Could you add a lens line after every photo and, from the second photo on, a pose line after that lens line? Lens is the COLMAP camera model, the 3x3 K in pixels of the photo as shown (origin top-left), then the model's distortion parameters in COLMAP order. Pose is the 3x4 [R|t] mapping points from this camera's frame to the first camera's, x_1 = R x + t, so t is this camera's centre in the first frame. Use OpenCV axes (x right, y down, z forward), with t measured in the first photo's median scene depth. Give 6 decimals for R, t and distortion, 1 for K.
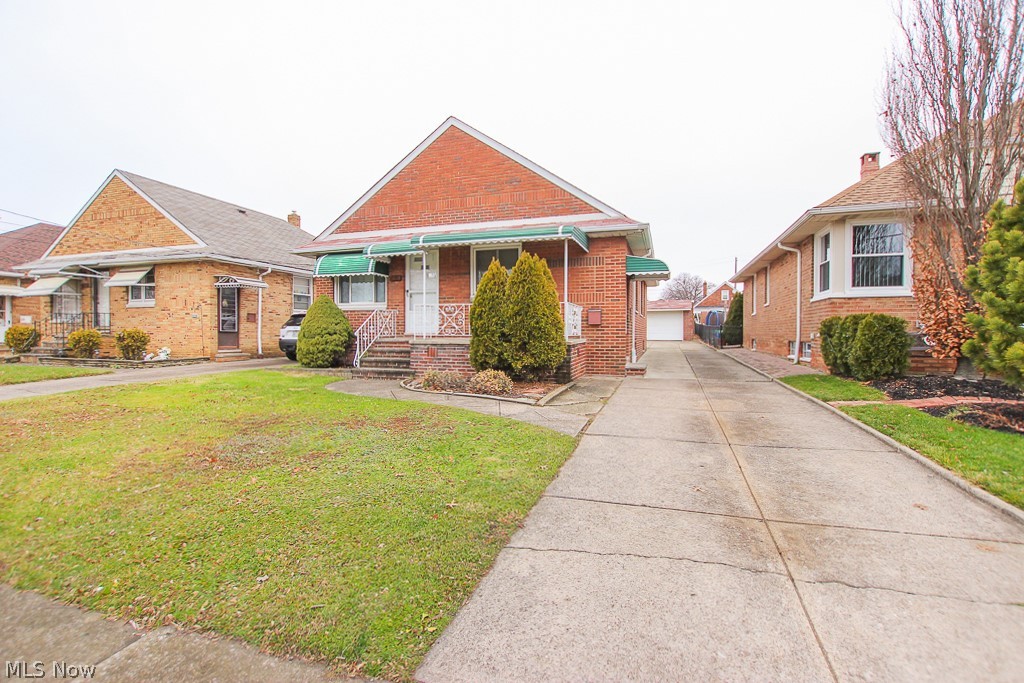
lens RADIAL K [[477.9, 0, 512.3], [0, 477.9, 335.6], [0, 0, 1]] dist [-0.019197, 0.000204]
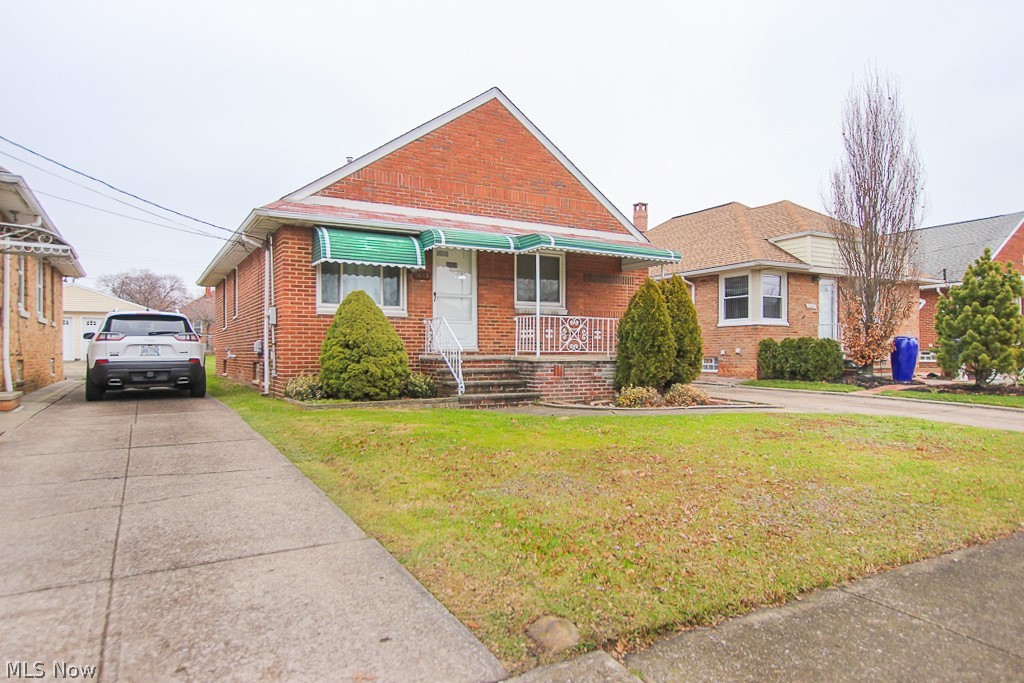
lens RADIAL K [[627.5, 0, 512.9], [0, 627.5, 348.2], [0, 0, 1]] dist [0.003208, -0.000159]
pose [[0.652051, 0.004762, 0.758160, -1.013010], [0.003234, 0.999954, -0.009062, 0.003046], [-0.758168, 0.008361, 0.652005, 0.292668]]
